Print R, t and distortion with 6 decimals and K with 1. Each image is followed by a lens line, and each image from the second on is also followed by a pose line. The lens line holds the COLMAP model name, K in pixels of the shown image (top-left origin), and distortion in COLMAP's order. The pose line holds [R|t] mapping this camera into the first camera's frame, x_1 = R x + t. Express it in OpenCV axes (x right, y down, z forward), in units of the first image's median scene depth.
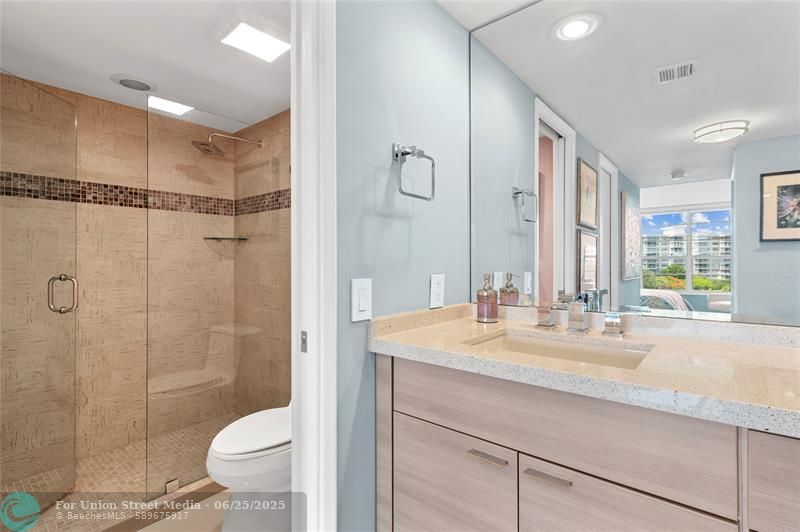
lens RADIAL K [[382.1, 0, 403.8], [0, 382.1, 258.8], [0, 0, 1]] dist [0.002794, -0.001662]
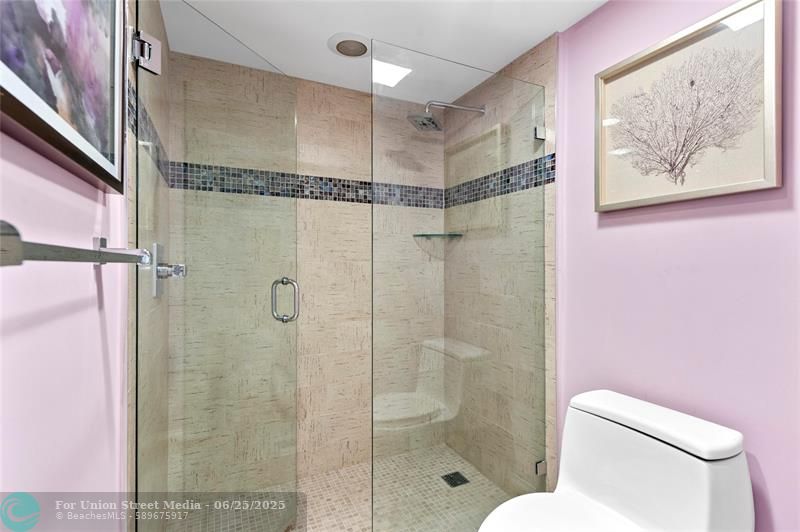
lens RADIAL K [[382.1, 0, 398.9], [0, 382.1, 265.9], [0, 0, 1]] dist [0.002794, -0.001662]
pose [[0.906475, 0.005883, -0.422219, -0.227184], [0.000718, 0.999880, 0.015473, 0.000854], [0.422259, -0.014329, 0.906362, 0.252897]]
